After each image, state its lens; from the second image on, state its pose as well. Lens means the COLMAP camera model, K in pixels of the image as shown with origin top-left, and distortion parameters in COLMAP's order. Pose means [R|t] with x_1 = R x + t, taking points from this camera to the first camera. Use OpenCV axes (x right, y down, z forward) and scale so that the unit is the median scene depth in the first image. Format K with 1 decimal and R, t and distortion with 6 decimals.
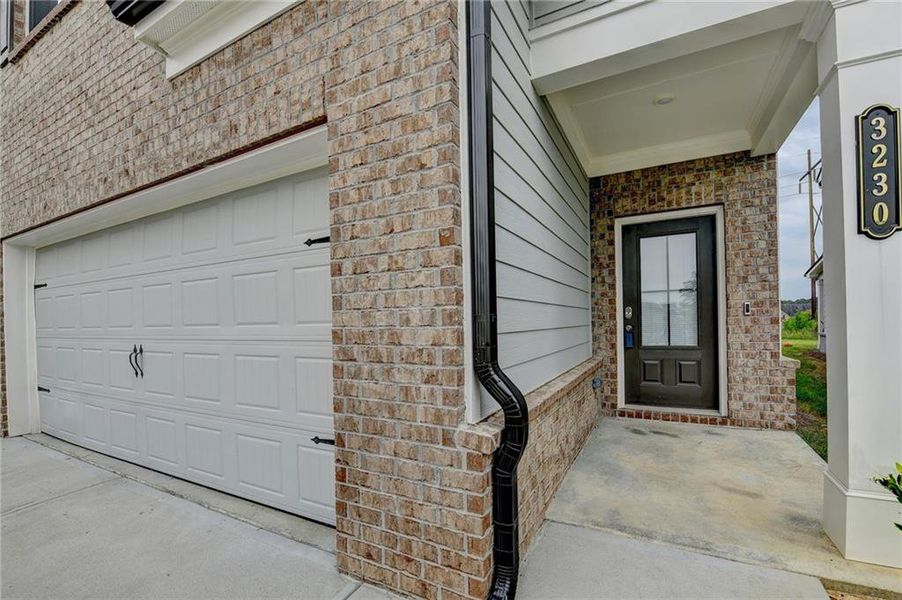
lens RADIAL K [[389.0, 0, 458.5], [0, 389.0, 324.1], [0, 0, 1]] dist [-0.017119, -0.001848]
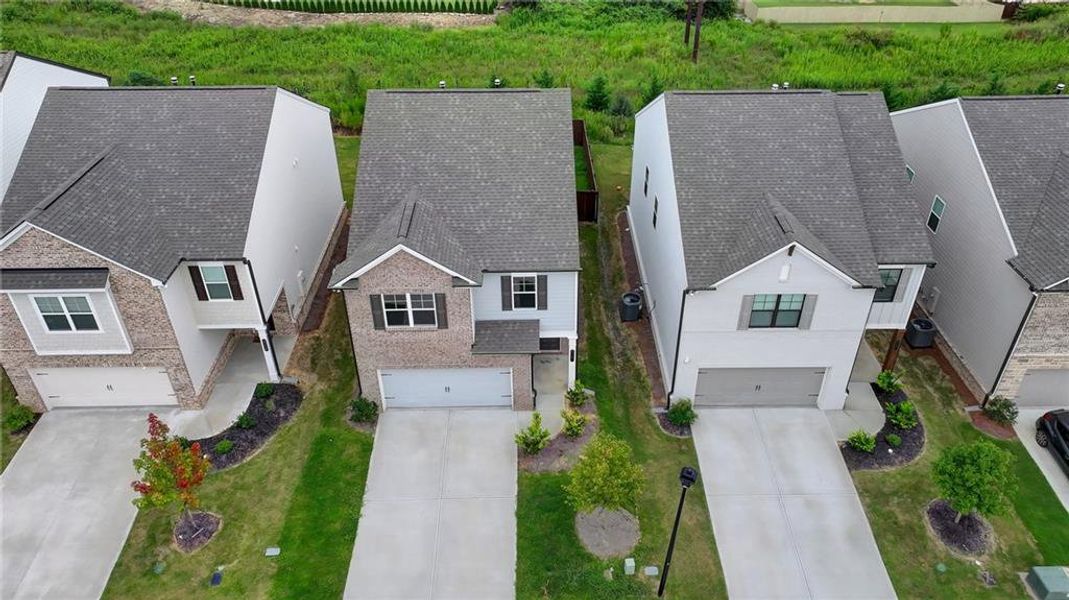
lens RADIAL K [[748.0, 0, 533.9], [0, 748.0, 301.6], [0, 0, 1]] dist [0.004684, 0.006377]
pose [[0.880739, -0.260173, 0.395738, -2.681543], [-0.006068, 0.829325, 0.558733, -4.842159], [-0.473563, -0.494499, 0.728841, -4.586398]]
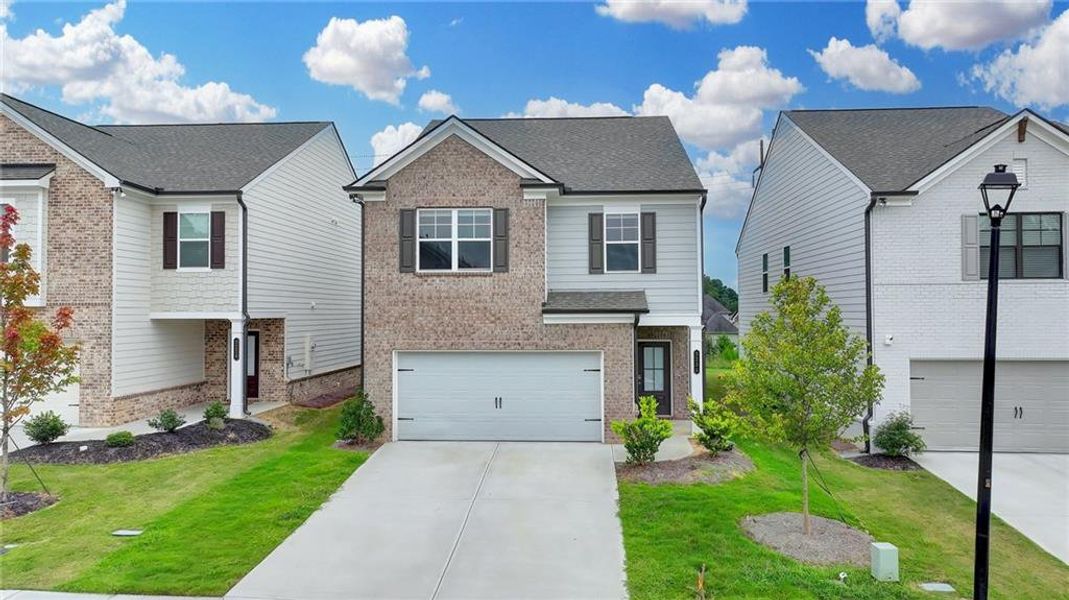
lens RADIAL K [[748.0, 0, 535.6], [0, 748.0, 301.0], [0, 0, 1]] dist [0.004684, 0.006377]
pose [[0.913879, 0.023912, 0.405281, -2.406620], [-0.012217, 0.999432, -0.031420, -0.409255], [-0.405802, 0.023763, 0.913652, -3.534130]]
